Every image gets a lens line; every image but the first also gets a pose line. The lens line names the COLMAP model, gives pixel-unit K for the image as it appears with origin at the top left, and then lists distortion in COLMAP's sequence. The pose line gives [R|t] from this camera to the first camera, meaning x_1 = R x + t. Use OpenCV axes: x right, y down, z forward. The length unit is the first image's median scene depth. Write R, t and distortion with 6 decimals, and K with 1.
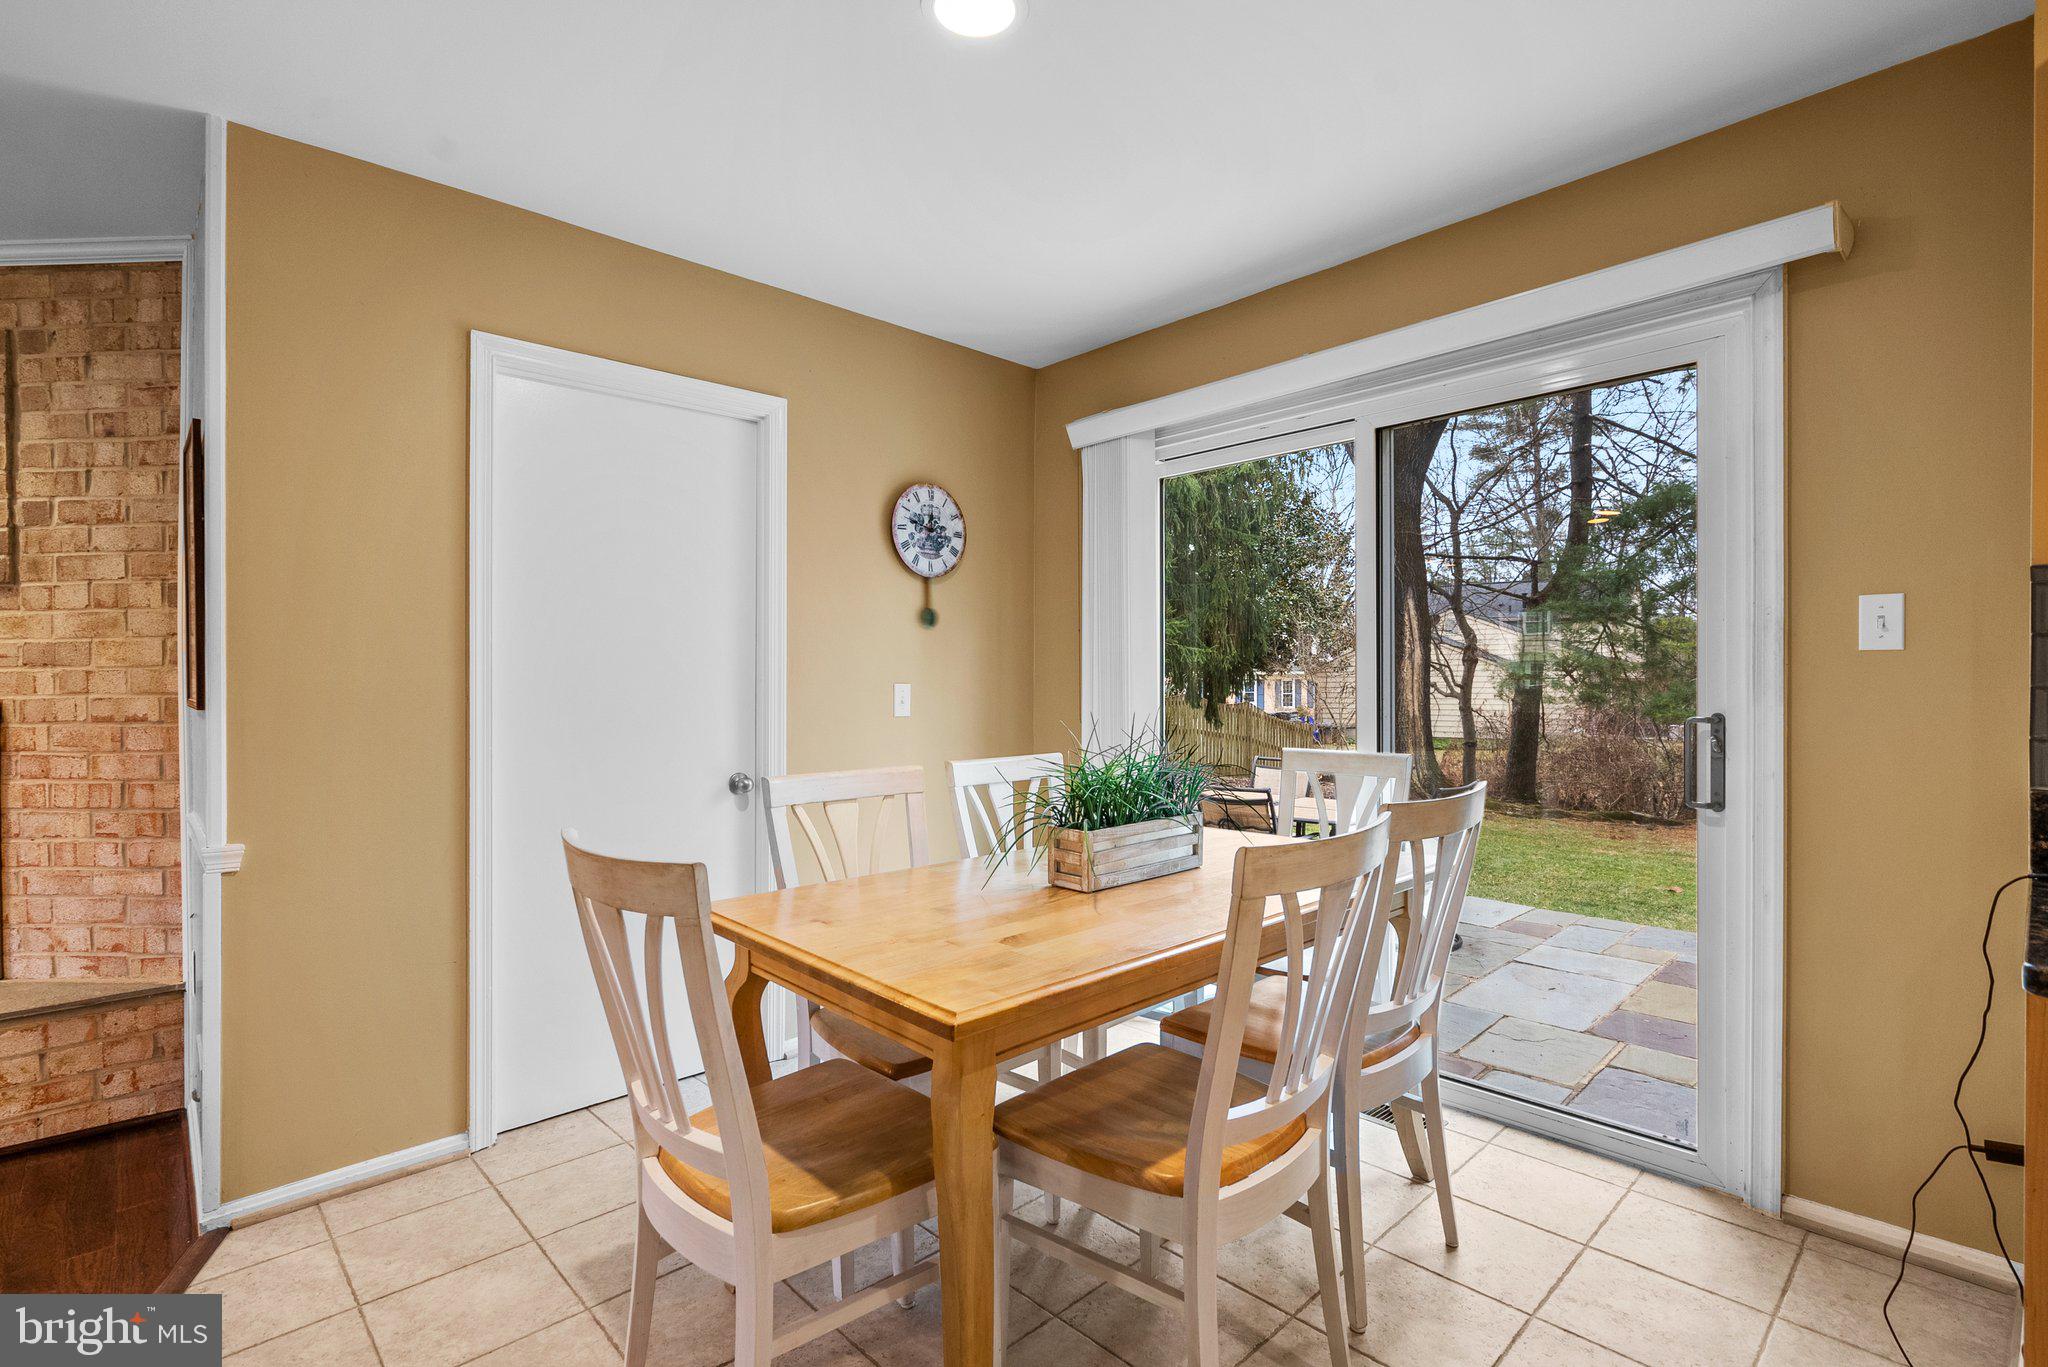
lens RADIAL K [[938.2, 0, 1022.0], [0, 938.2, 685.5], [0, 0, 1]] dist [-0.000923, -0.000089]
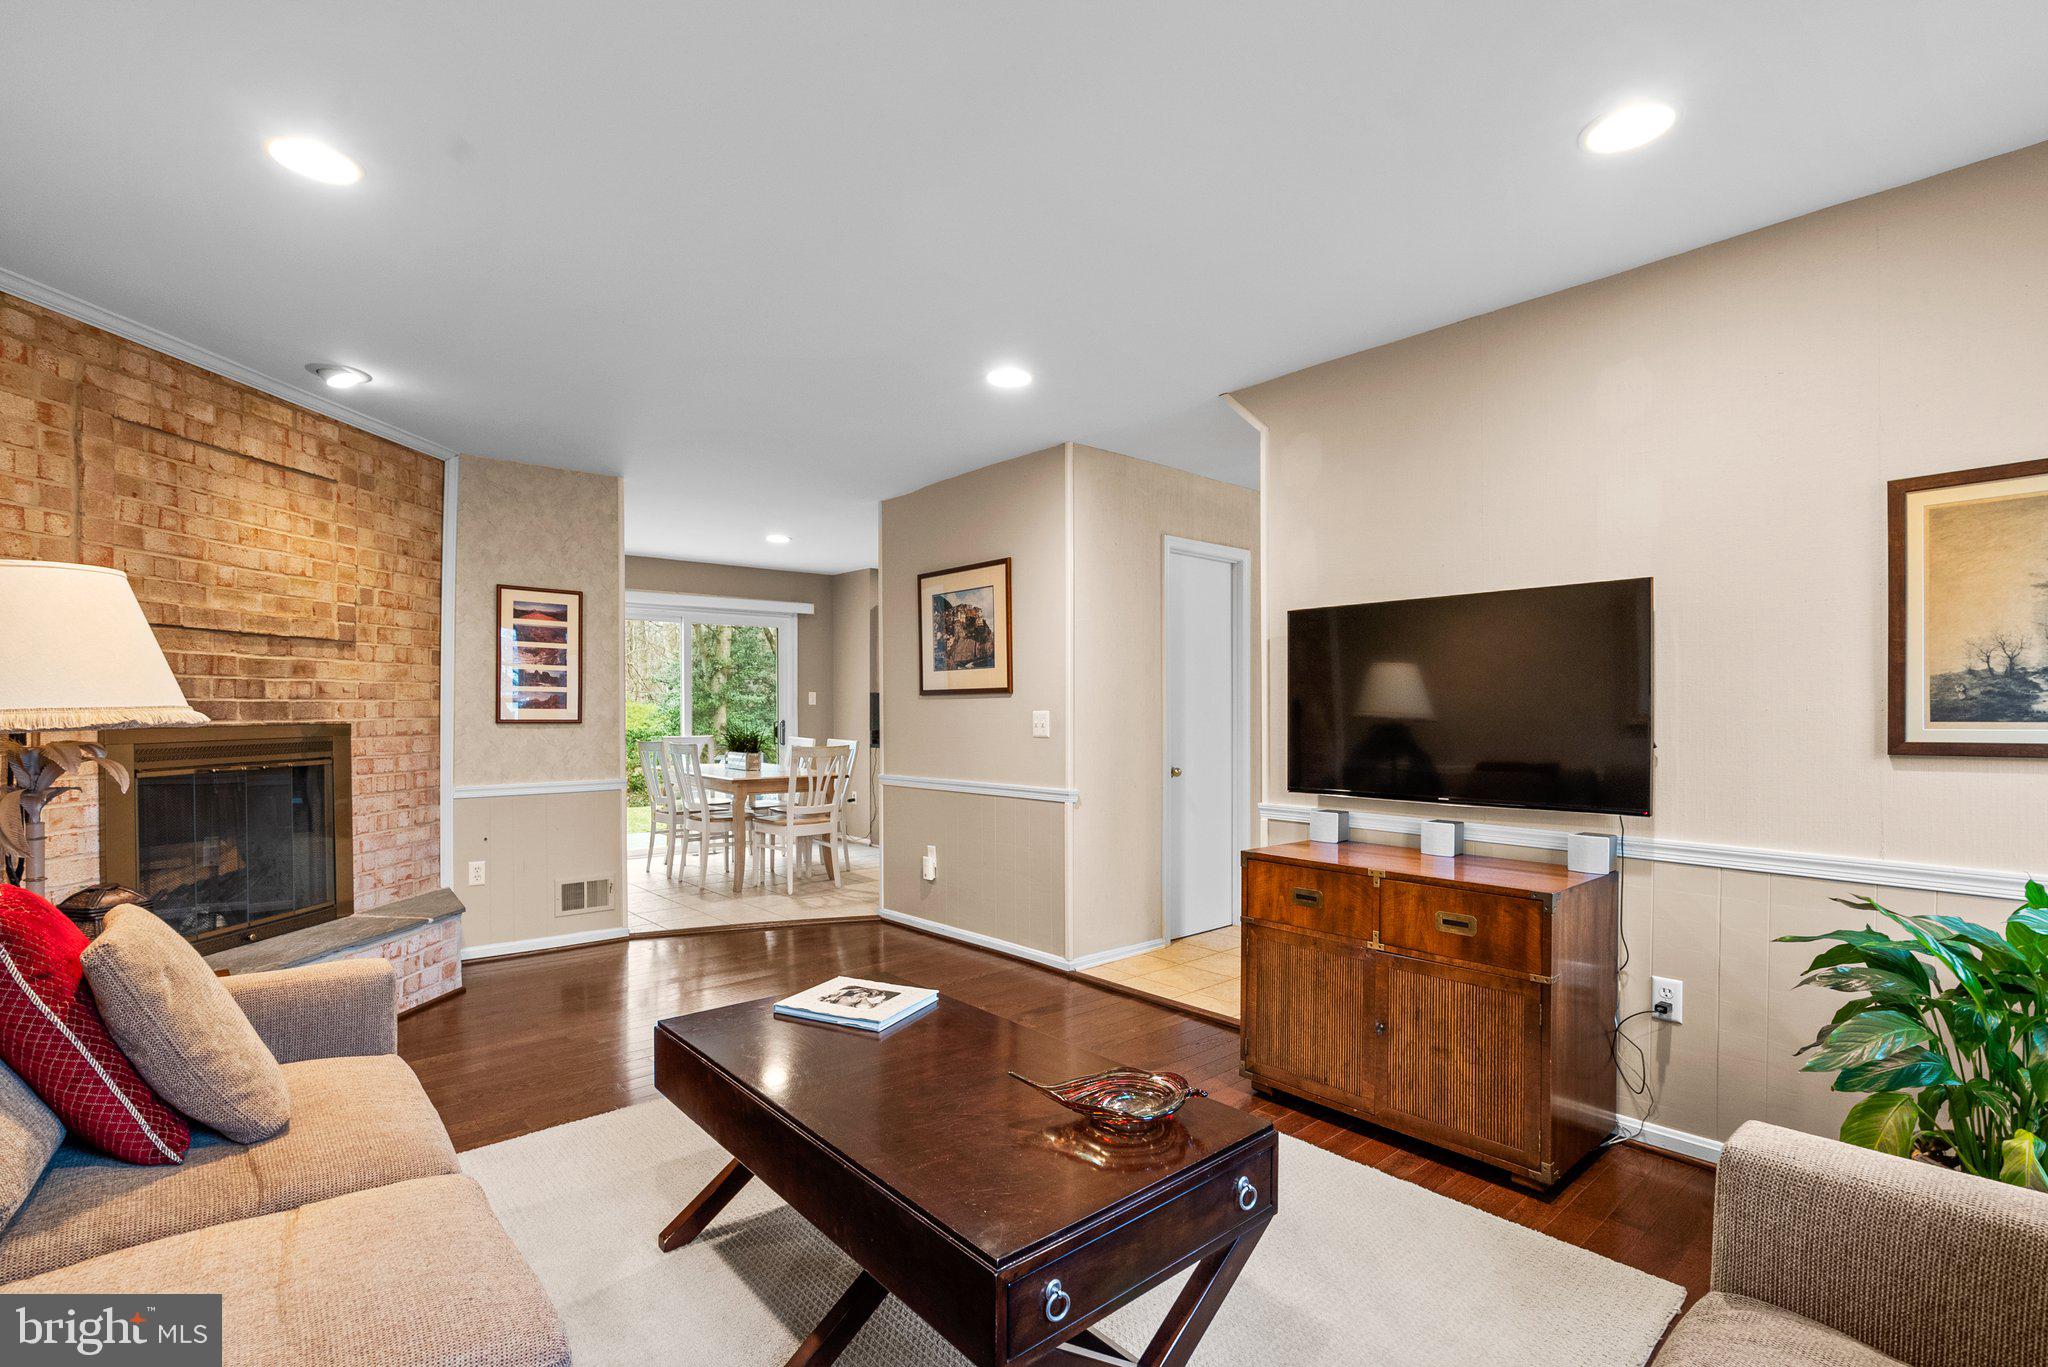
lens RADIAL K [[938.2, 0, 1022.0], [0, 938.2, 700.5], [0, 0, 1]] dist [-0.000923, -0.000089]
pose [[0.031878, 0.015268, 0.999375, -2.522263], [0.005647, 0.999865, -0.015456, 0.011003], [-0.999476, 0.006136, 0.031788, -0.092402]]
